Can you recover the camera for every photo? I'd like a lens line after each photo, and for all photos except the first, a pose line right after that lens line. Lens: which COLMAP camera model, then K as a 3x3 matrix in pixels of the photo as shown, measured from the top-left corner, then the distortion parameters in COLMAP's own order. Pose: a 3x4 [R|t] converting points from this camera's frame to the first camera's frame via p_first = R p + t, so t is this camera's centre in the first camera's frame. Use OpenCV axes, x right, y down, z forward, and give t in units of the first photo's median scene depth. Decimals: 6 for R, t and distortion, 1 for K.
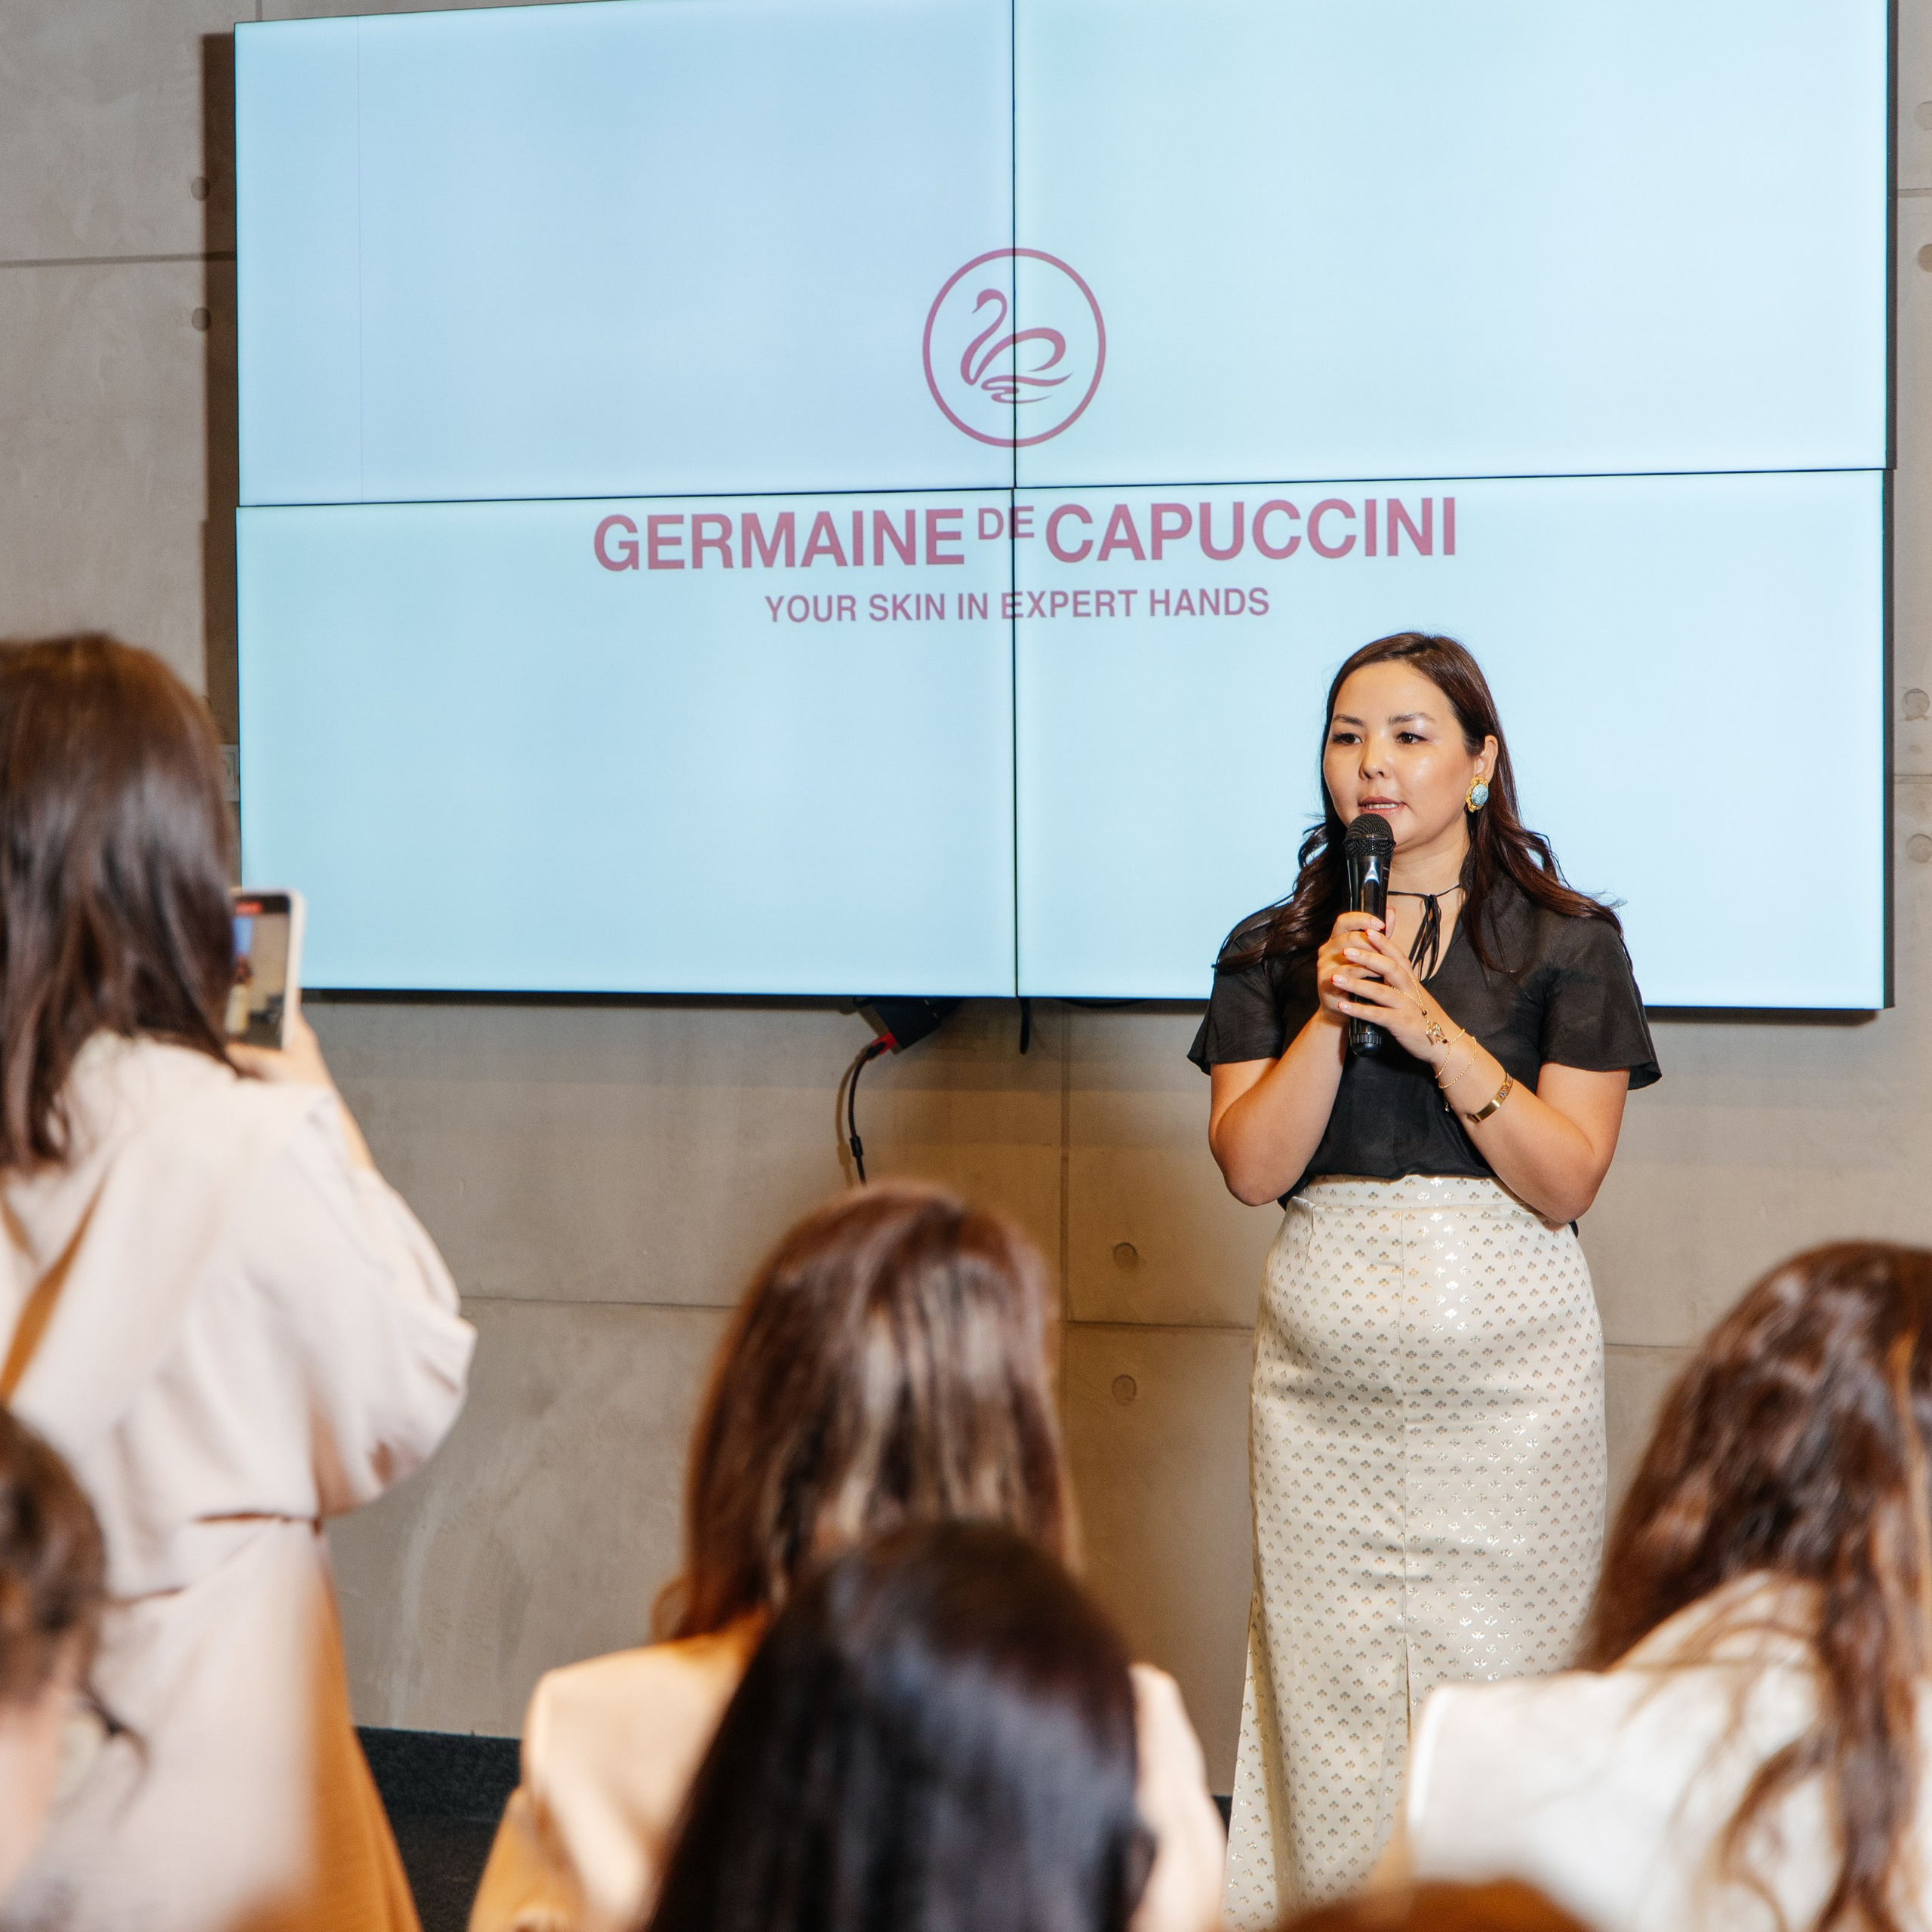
lens RADIAL K [[6824.5, 0, 967.7], [0, 6824.5, 1148.9], [0, 0, 1]] dist [-0.035183, 4.104893]
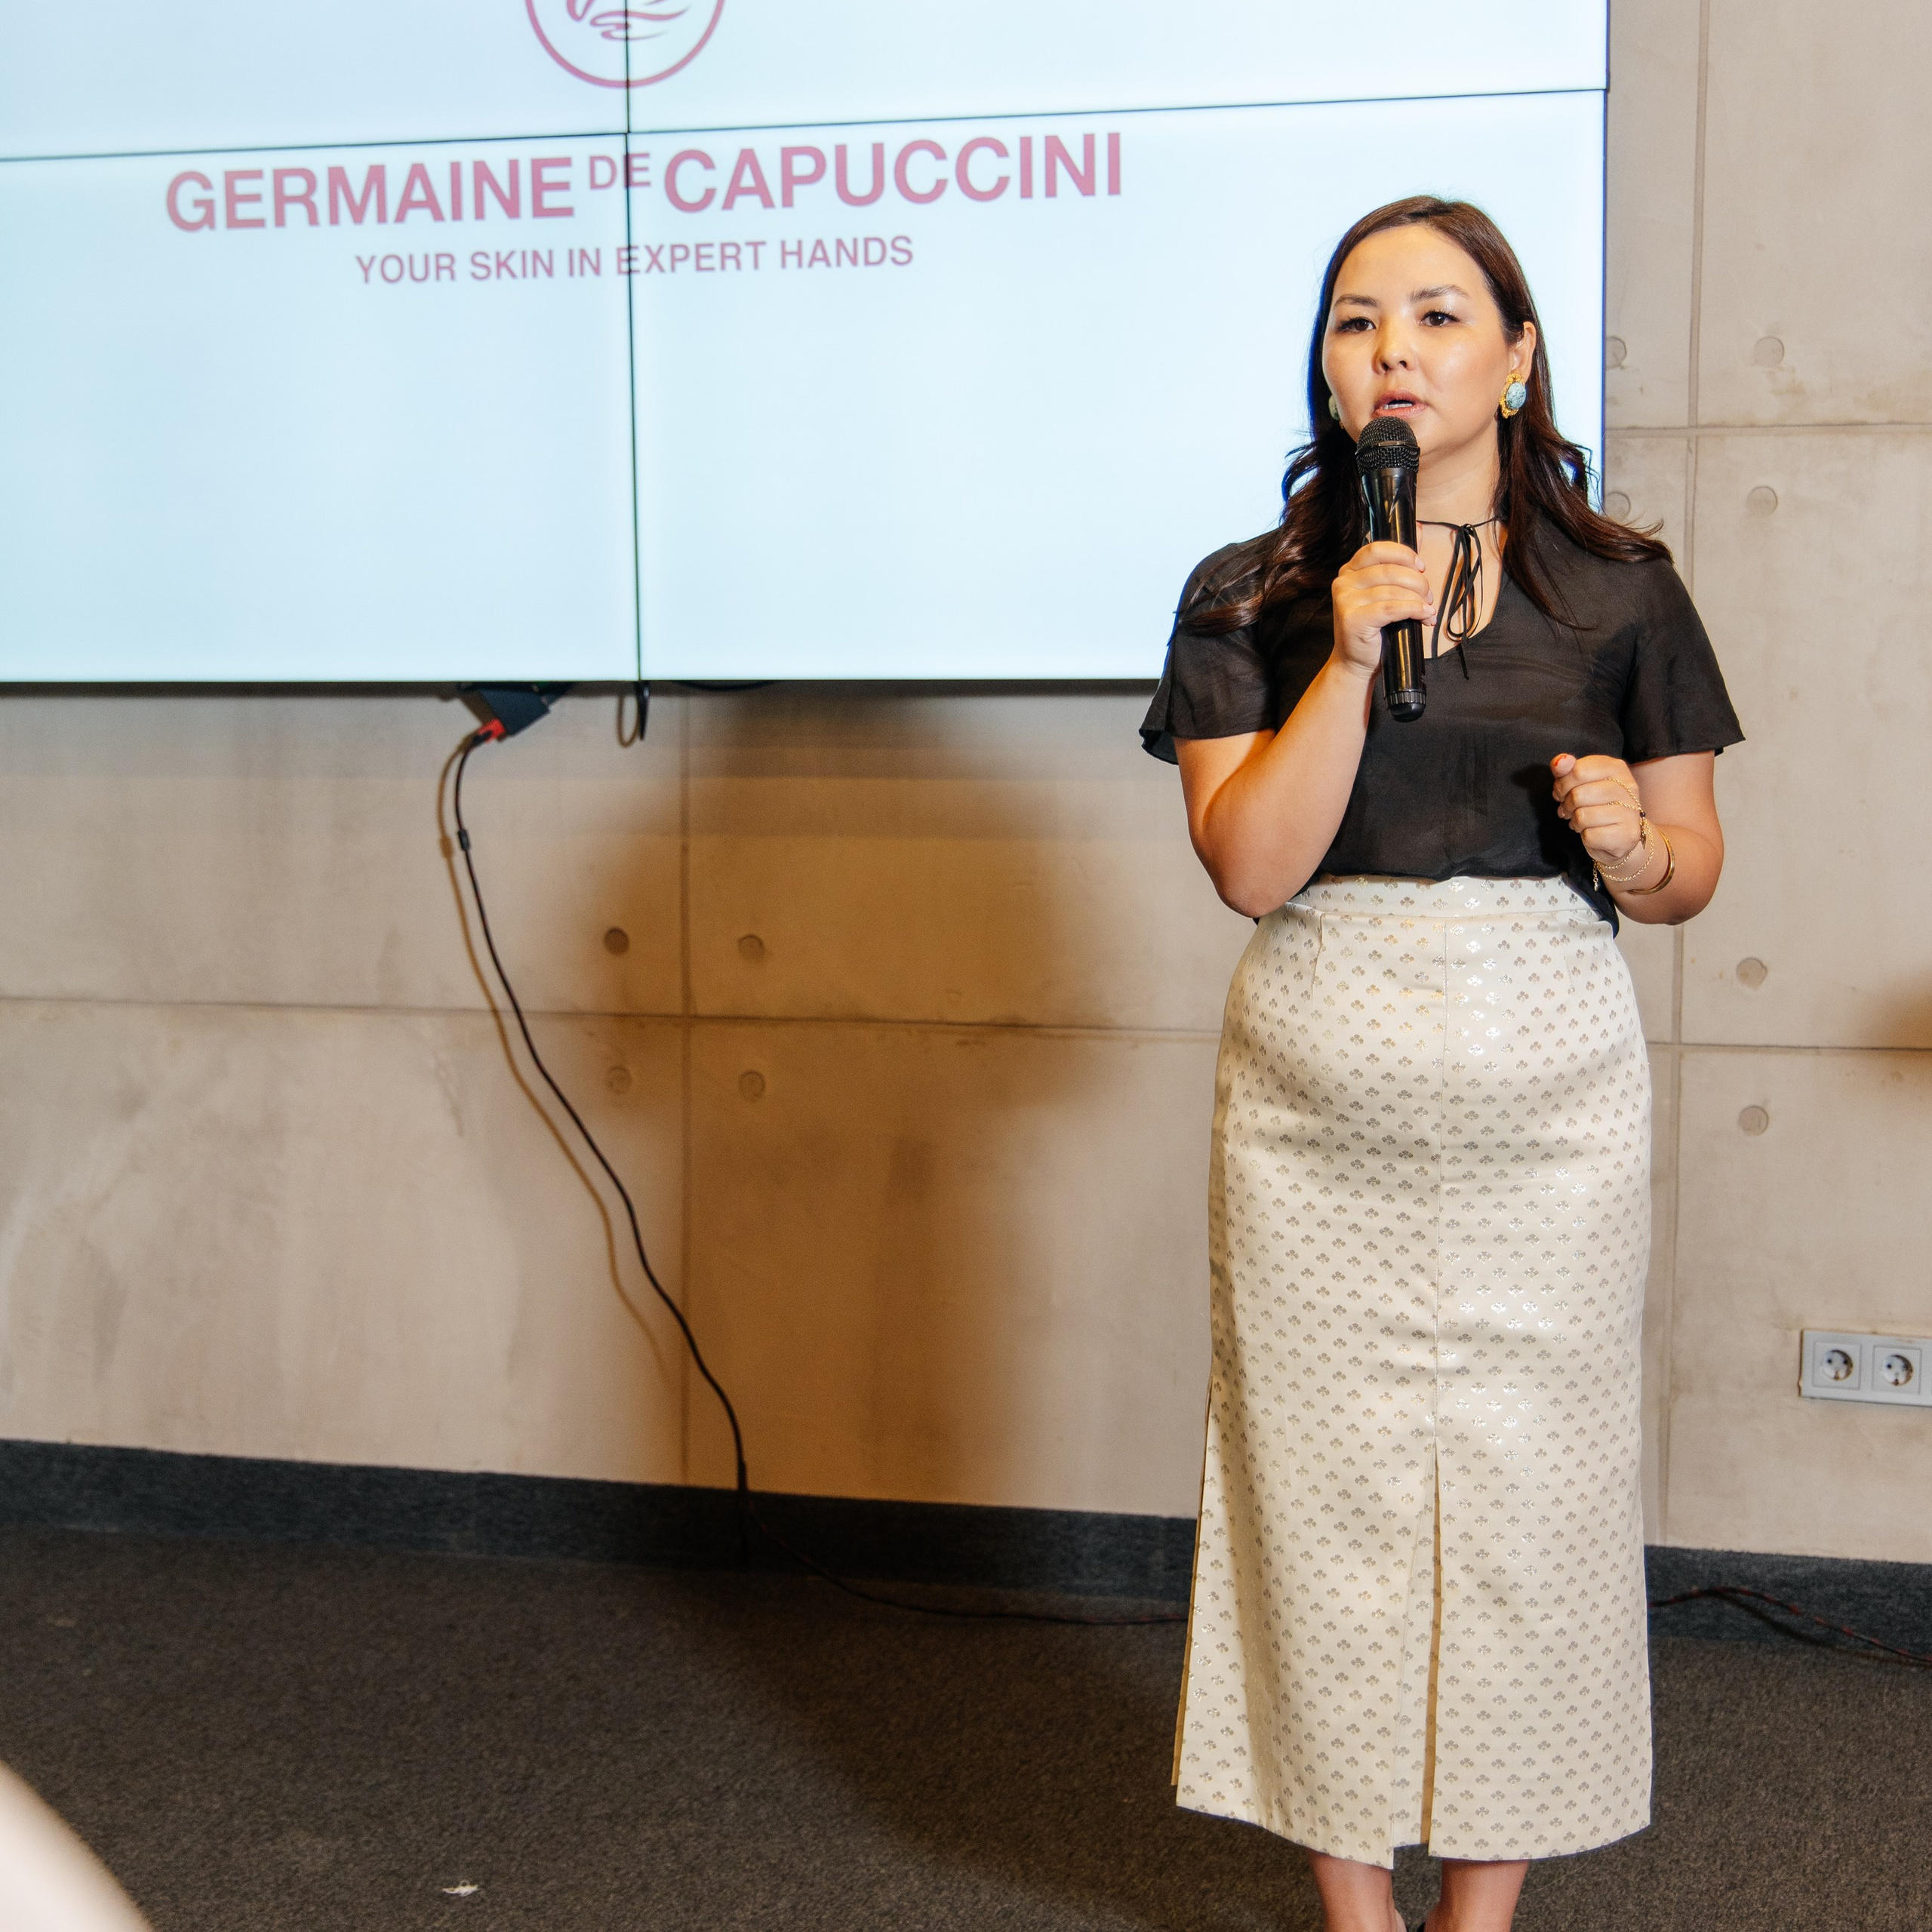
lens RADIAL K [[3915.9, 0, 909.5], [0, 3915.9, 967.2], [0, 0, 1]] dist [0.019458, -0.028976]
pose [[0.988287, -0.027363, 0.150135, -0.038515], [0.019136, 0.998249, 0.055969, -0.012365], [-0.151403, -0.052440, 0.987080, 0.459240]]
